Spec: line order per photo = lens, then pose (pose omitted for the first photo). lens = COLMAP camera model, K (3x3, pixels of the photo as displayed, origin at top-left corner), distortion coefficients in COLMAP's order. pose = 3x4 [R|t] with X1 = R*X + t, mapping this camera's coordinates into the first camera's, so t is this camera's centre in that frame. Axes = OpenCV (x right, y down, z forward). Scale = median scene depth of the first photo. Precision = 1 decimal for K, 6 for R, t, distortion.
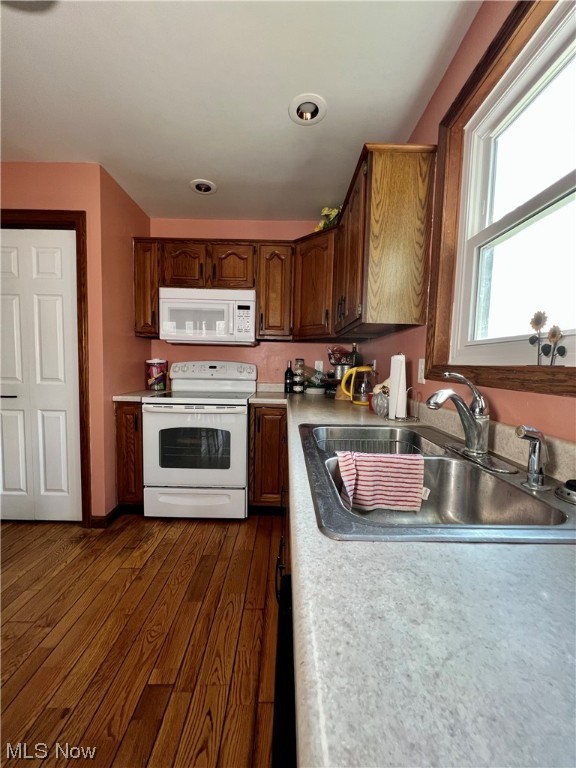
lens RADIAL K [[304.8, 0, 288.3], [0, 304.8, 384.6], [0, 0, 1]] dist [0.001206, 0.000197]
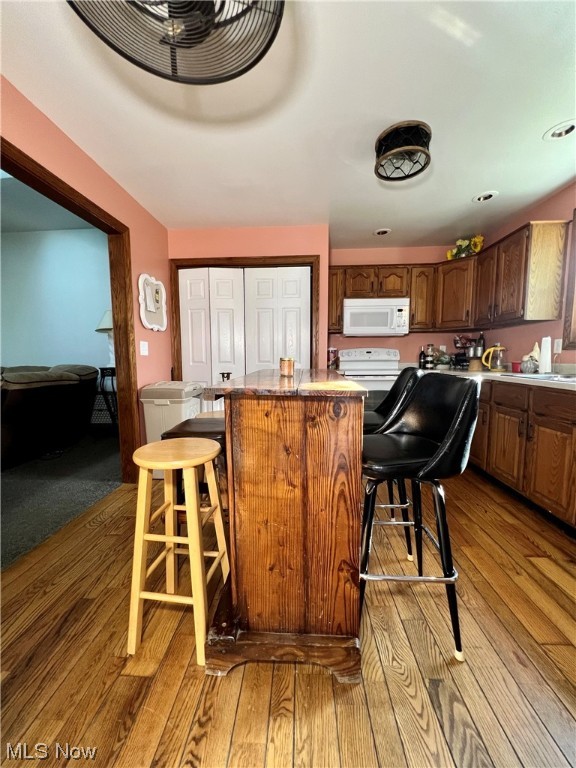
lens RADIAL K [[304.8, 0, 287.0], [0, 304.8, 385.0], [0, 0, 1]] dist [0.001206, 0.000197]
pose [[0.998301, -0.024246, -0.052986, -0.627945], [0.025532, 0.999392, 0.023727, 0.059811], [0.052379, -0.025040, 0.998313, -0.513019]]
